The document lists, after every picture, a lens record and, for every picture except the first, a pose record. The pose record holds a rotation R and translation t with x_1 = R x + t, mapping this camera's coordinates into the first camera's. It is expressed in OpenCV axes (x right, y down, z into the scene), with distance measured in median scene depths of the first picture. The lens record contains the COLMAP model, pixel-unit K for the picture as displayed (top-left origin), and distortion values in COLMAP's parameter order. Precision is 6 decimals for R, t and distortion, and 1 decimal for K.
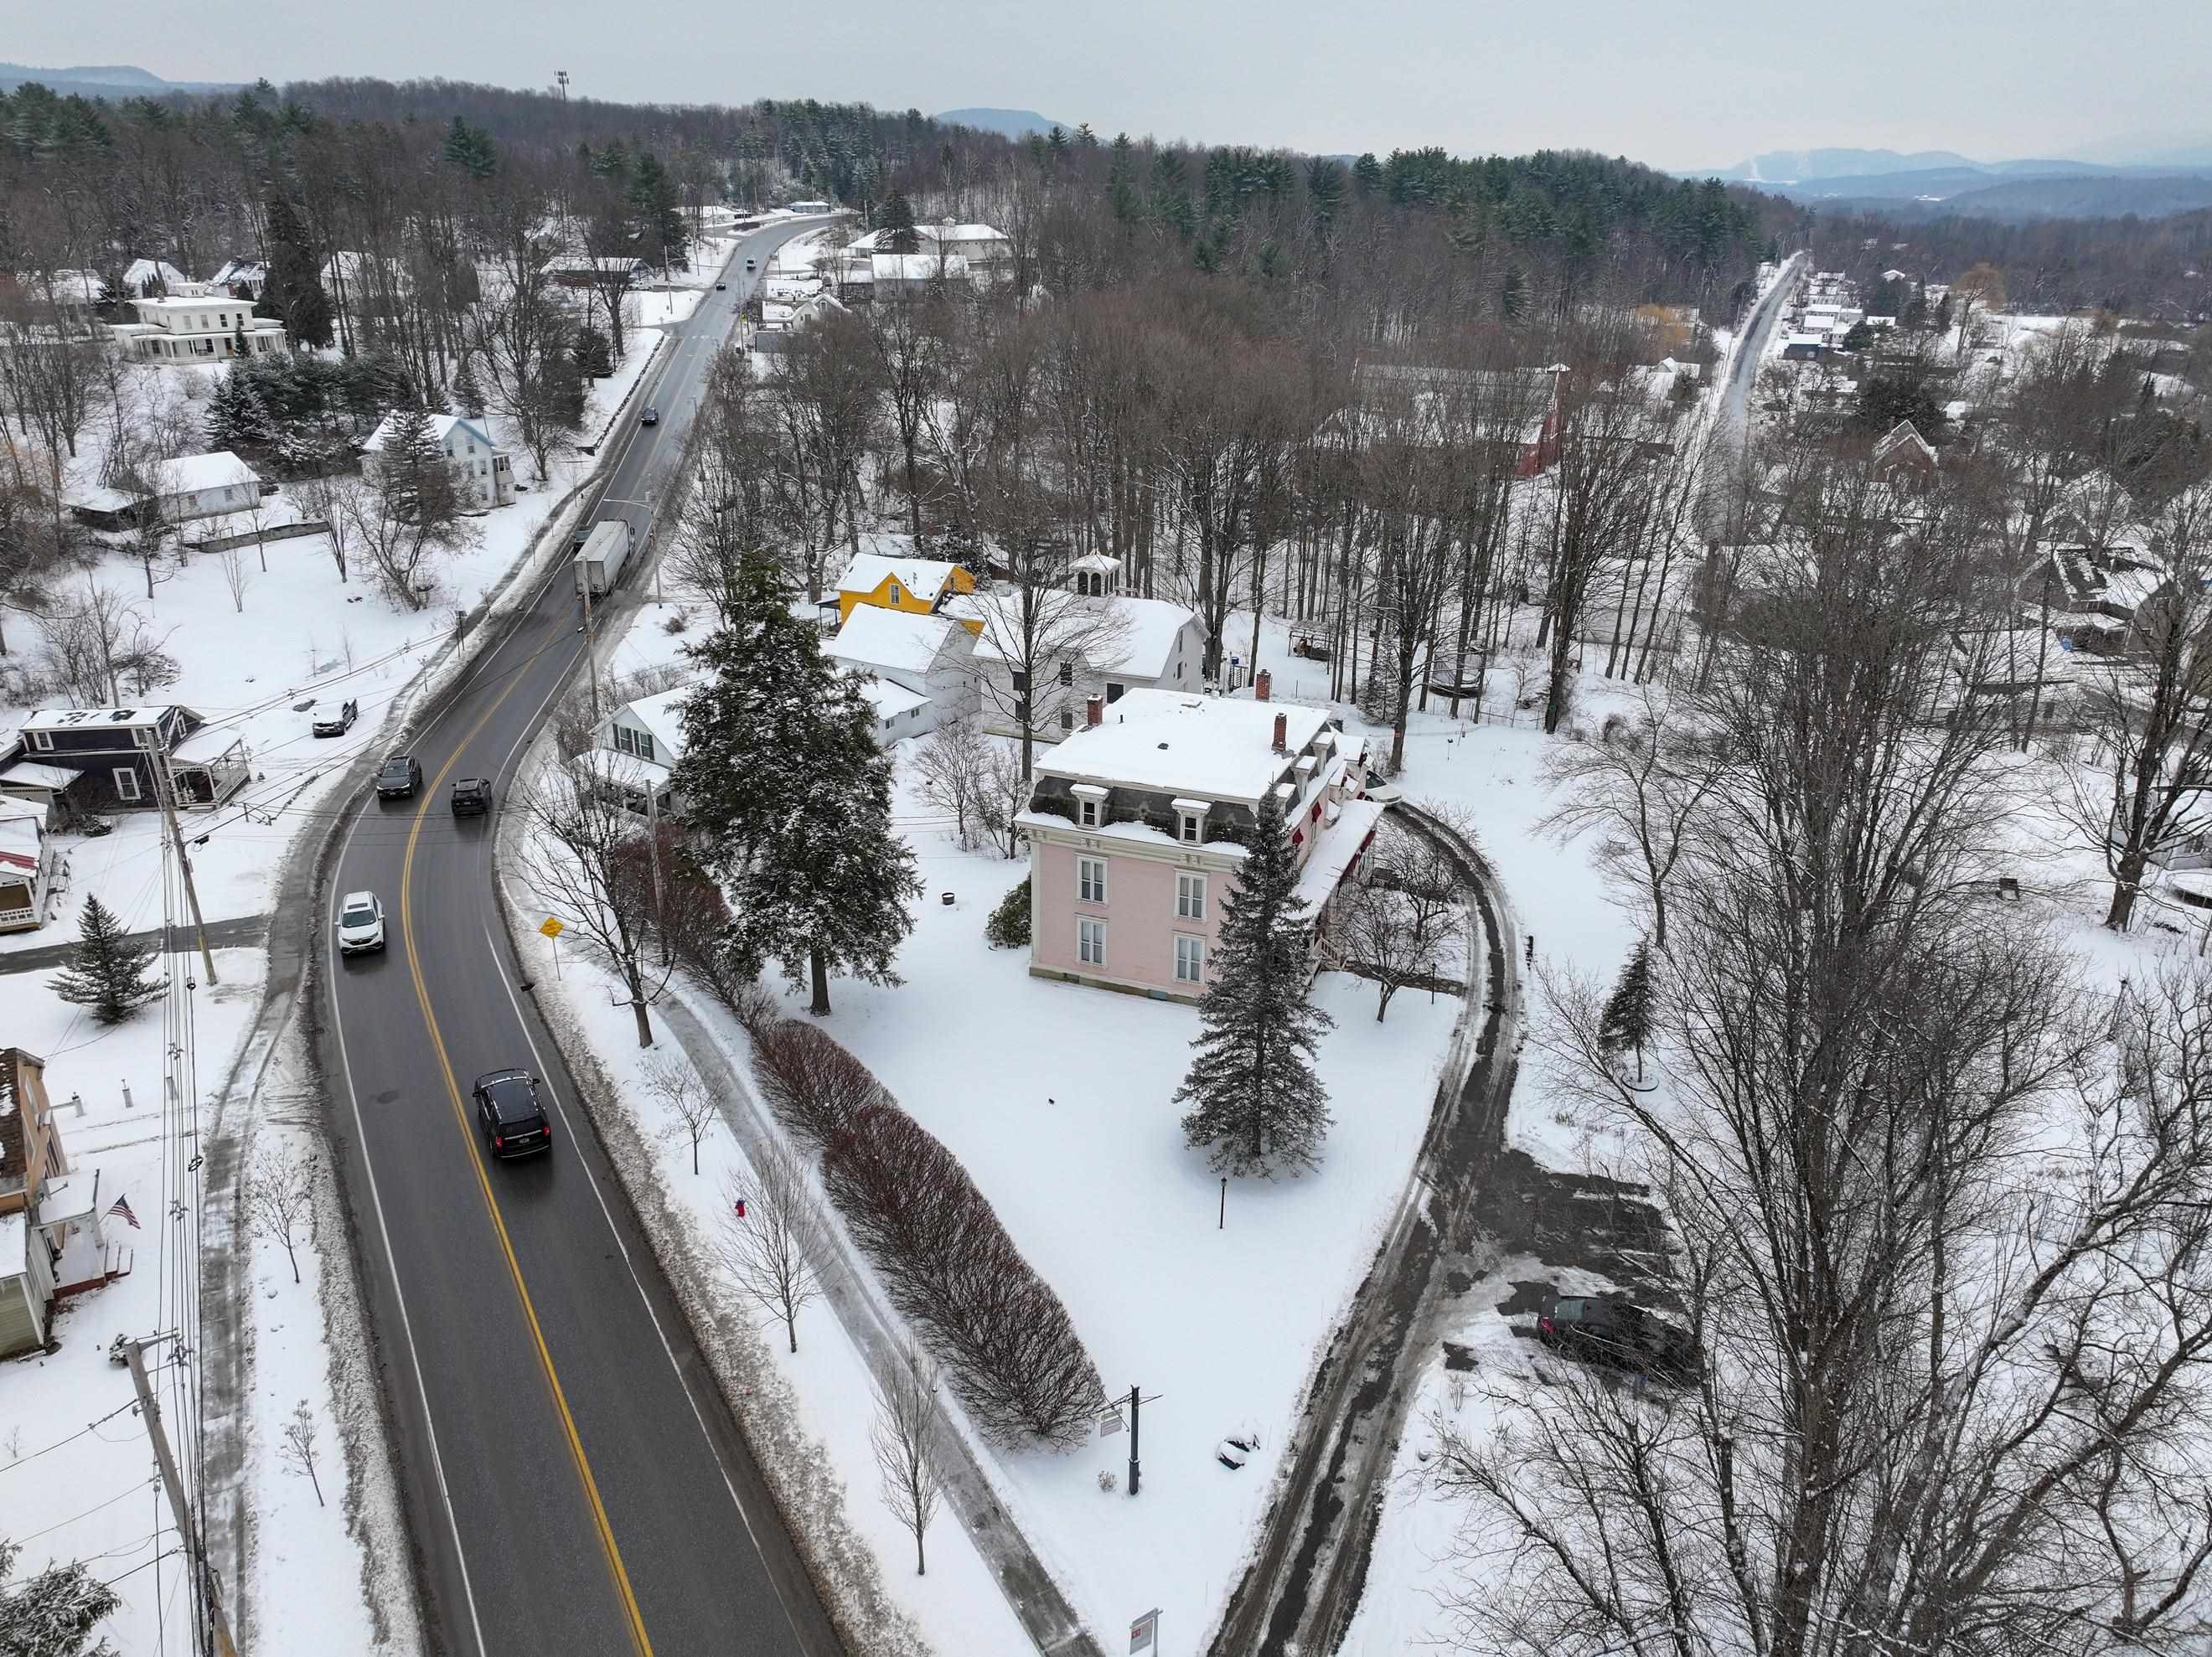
lens RADIAL K [[1558.7, 0, 1110.4], [0, 1558.7, 823.0], [0, 0, 1]] dist [0.005741, 0.003926]
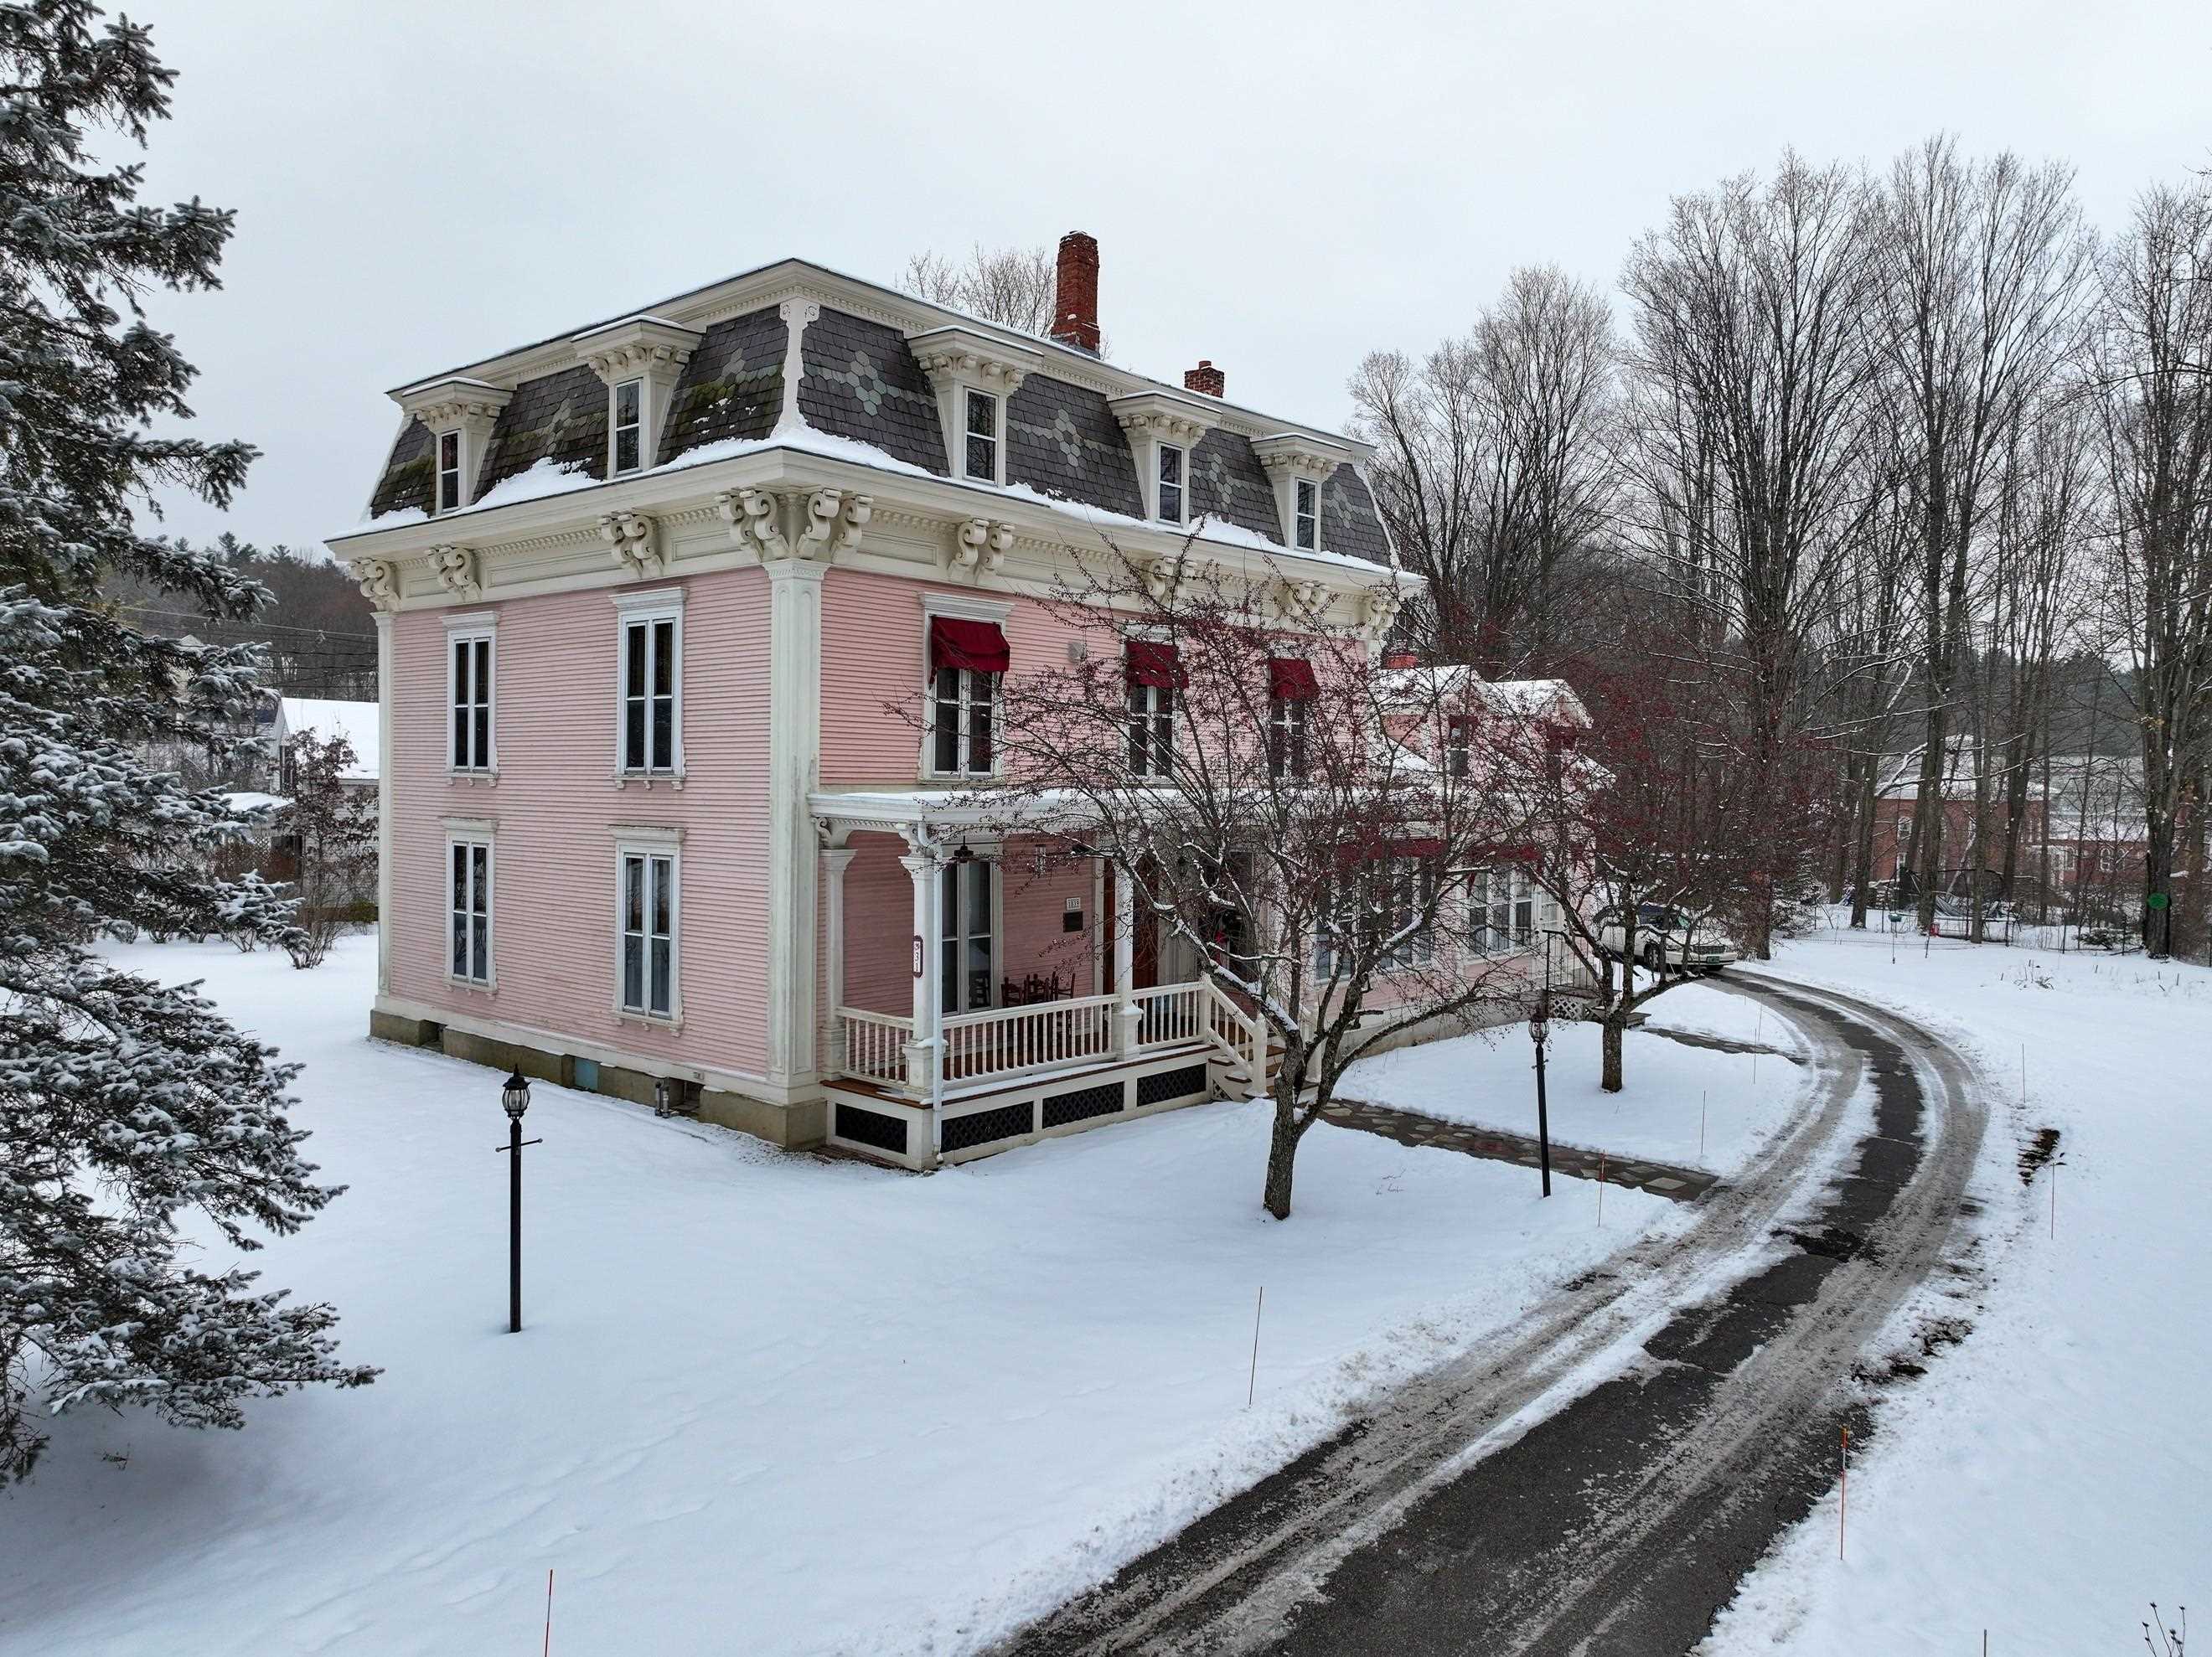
lens RADIAL K [[1558.7, 0, 1110.4], [0, 1558.7, 823.0], [0, 0, 1]] dist [0.005741, 0.003926]
pose [[0.945097, 0.014964, -0.326446, 0.229428], [-0.125591, 0.938865, -0.320561, 0.153686], [0.301692, 0.343960, 0.889198, 0.773841]]
